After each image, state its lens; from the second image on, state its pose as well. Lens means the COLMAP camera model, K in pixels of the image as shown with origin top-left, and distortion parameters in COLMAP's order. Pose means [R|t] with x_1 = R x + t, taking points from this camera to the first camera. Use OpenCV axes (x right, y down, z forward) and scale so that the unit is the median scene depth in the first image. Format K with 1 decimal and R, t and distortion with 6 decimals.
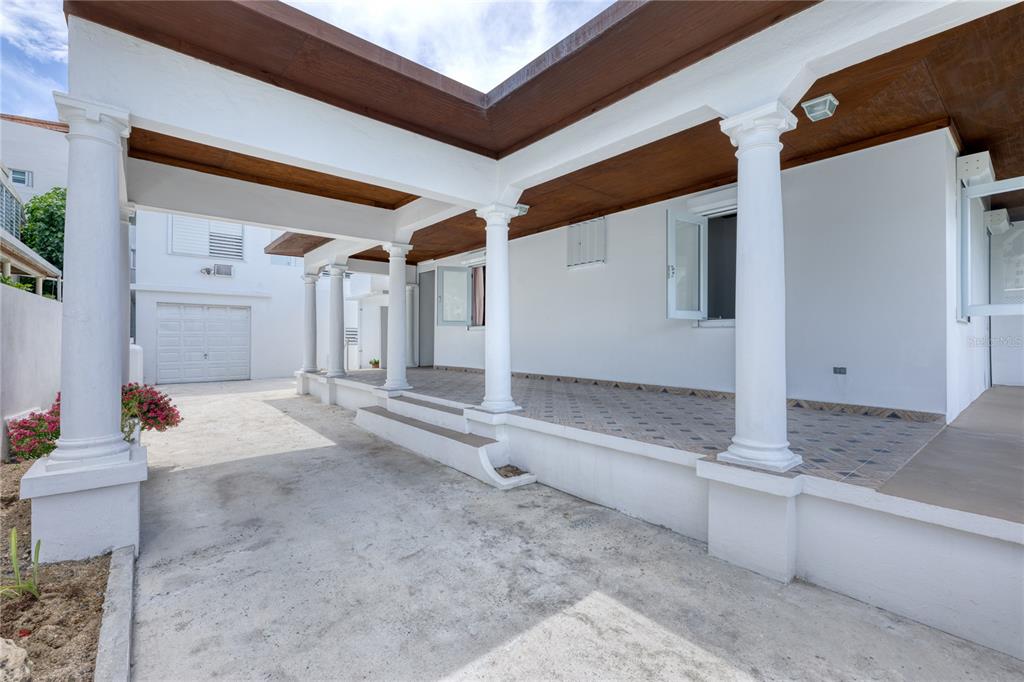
lens RADIAL K [[445.7, 0, 512.0], [0, 445.7, 341.0], [0, 0, 1]] dist [0.000833, 0.000045]
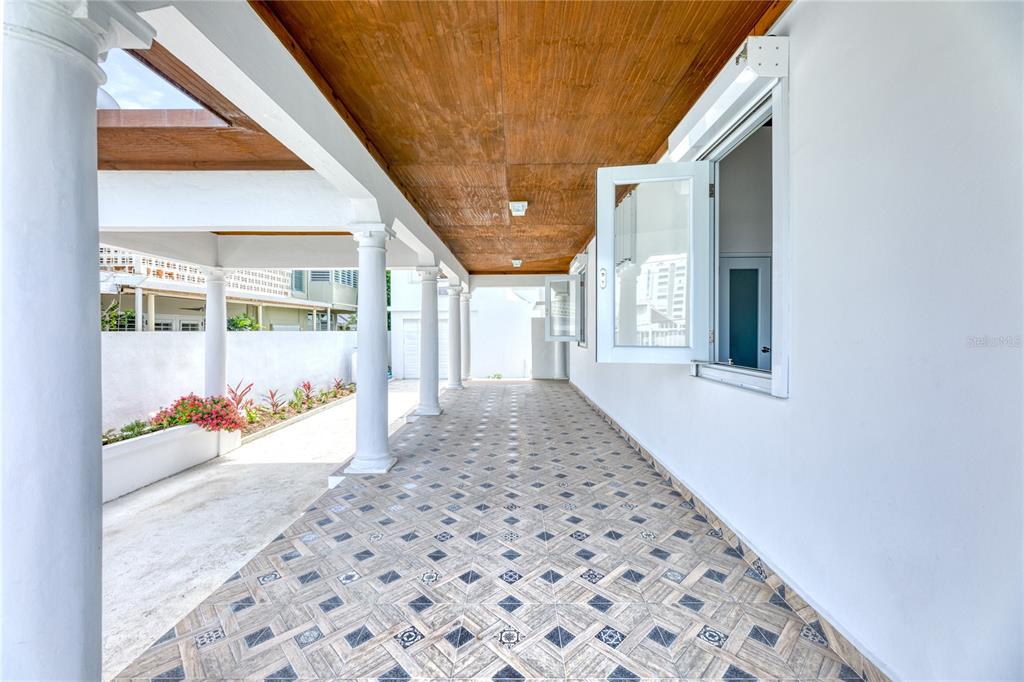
lens RADIAL K [[412.9, 0, 512.0], [0, 412.9, 341.0], [0, 0, 1]] dist [-0.003304, -0.000104]
pose [[0.758718, 0.011331, -0.651321, 0.563765], [0.000646, 0.999835, 0.018147, -0.083020], [0.651419, -0.014189, 0.758585, 0.492121]]
